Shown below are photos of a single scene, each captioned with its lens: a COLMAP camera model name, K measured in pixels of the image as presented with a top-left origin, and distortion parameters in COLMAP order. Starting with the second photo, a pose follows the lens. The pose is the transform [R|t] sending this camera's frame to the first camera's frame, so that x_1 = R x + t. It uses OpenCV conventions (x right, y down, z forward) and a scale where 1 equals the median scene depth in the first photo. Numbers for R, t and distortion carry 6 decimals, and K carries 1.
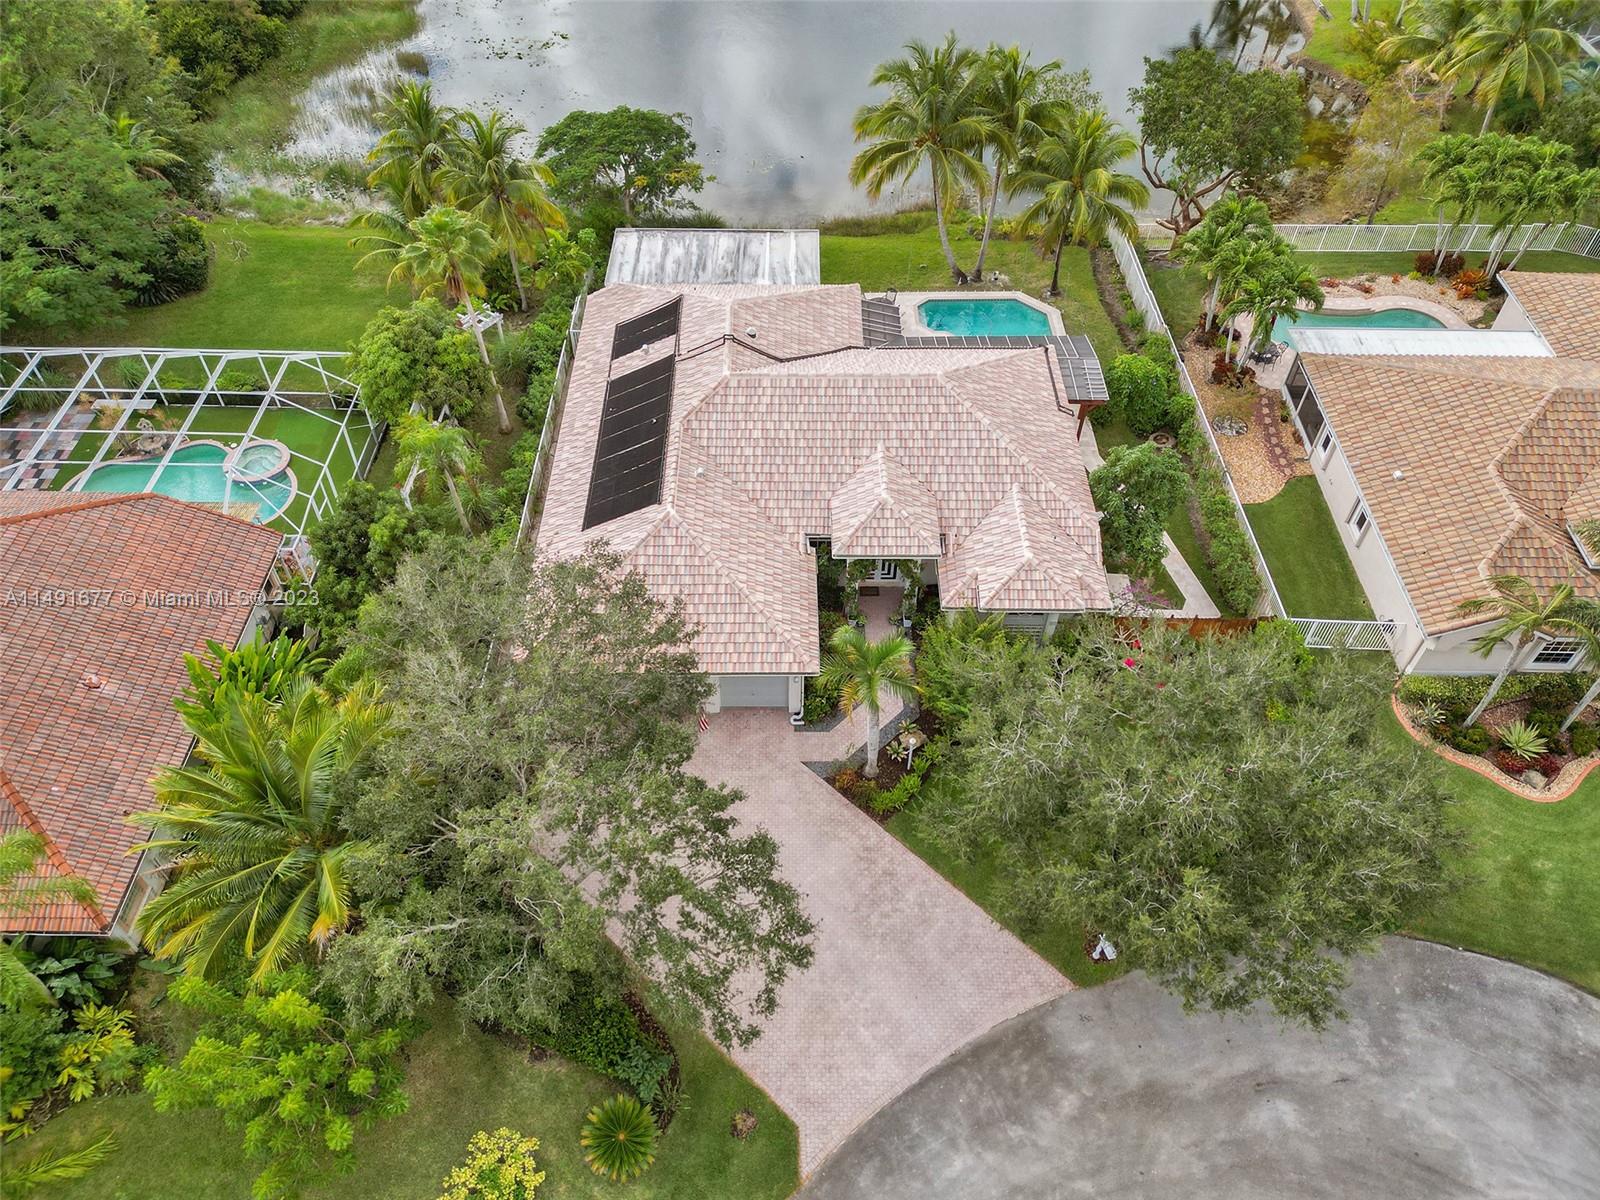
lens RADIAL K [[1139.1, 0, 800.0], [0, 1139.1, 600.0], [0, 0, 1]] dist [0.073232, -0.067086]
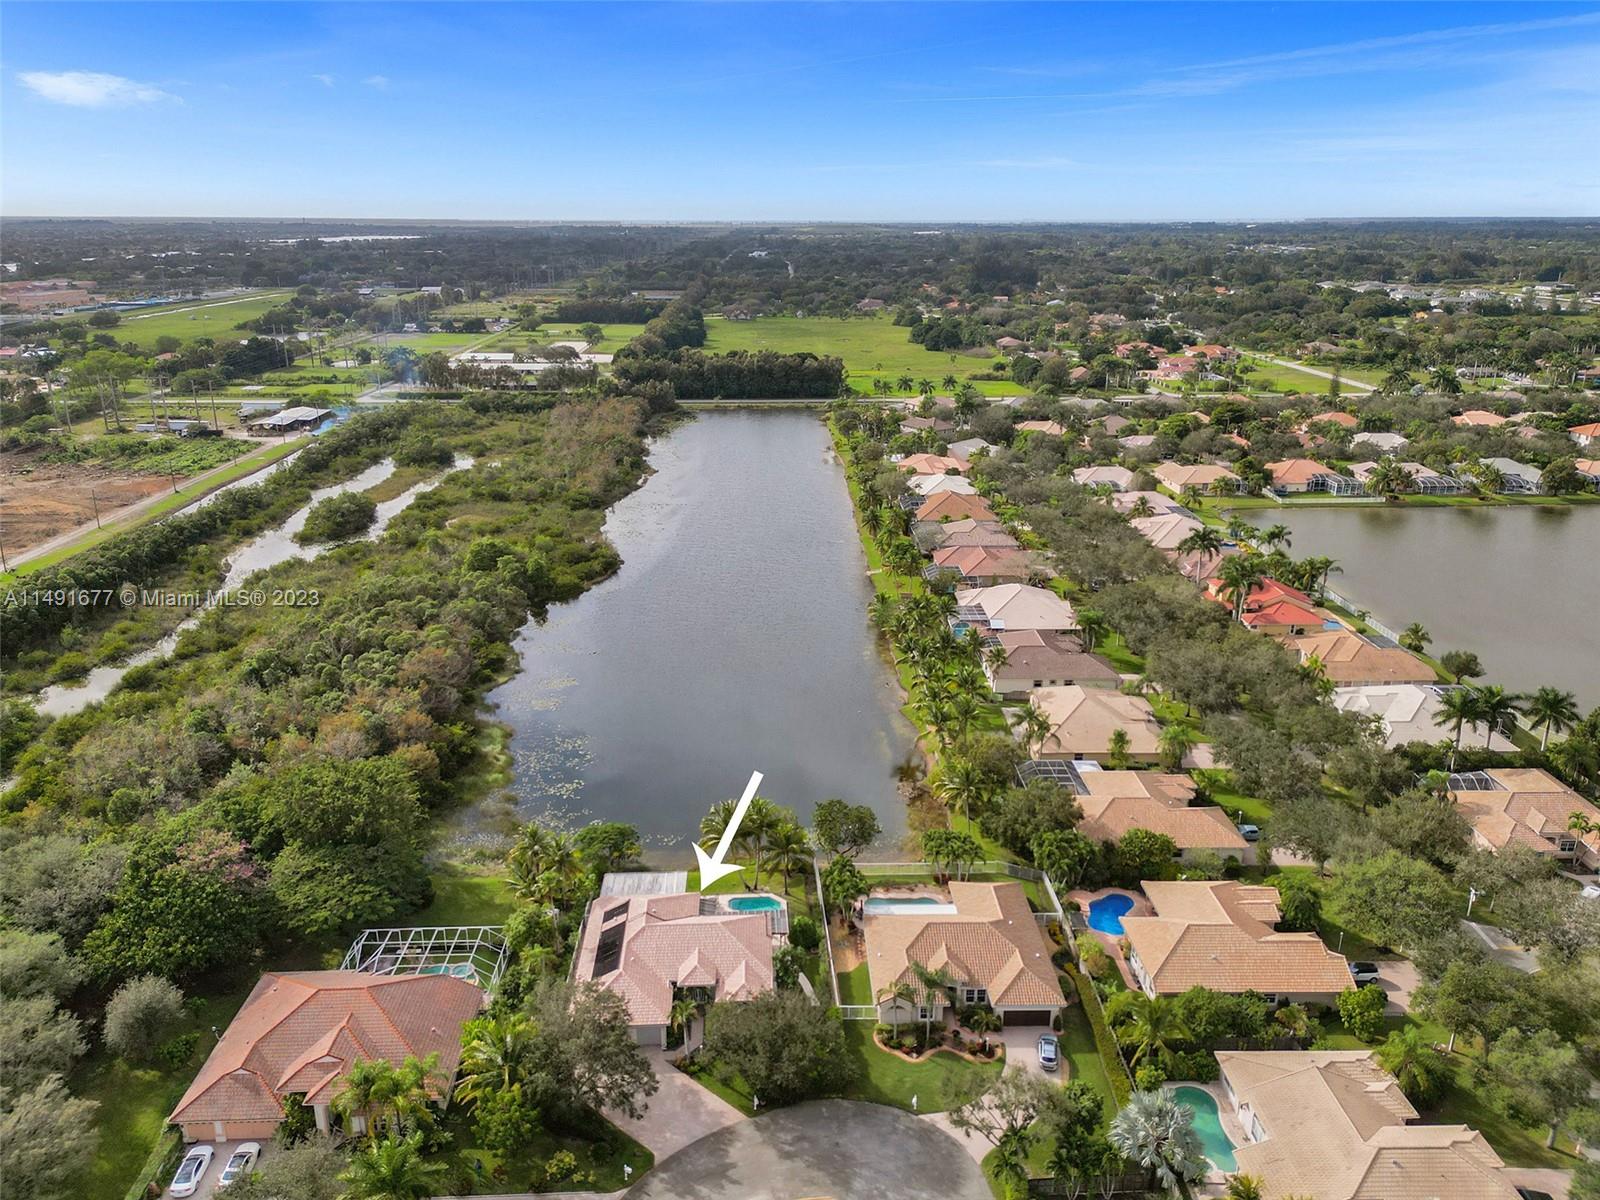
lens RADIAL K [[1139.1, 0, 800.0], [0, 1139.1, 600.0], [0, 0, 1]] dist [0.073232, -0.067086]
pose [[0.998961, -0.019092, 0.041385, 0.228688], [0.037140, 0.867323, -0.496358, 0.552034], [-0.026417, 0.497380, 0.867131, -1.962372]]
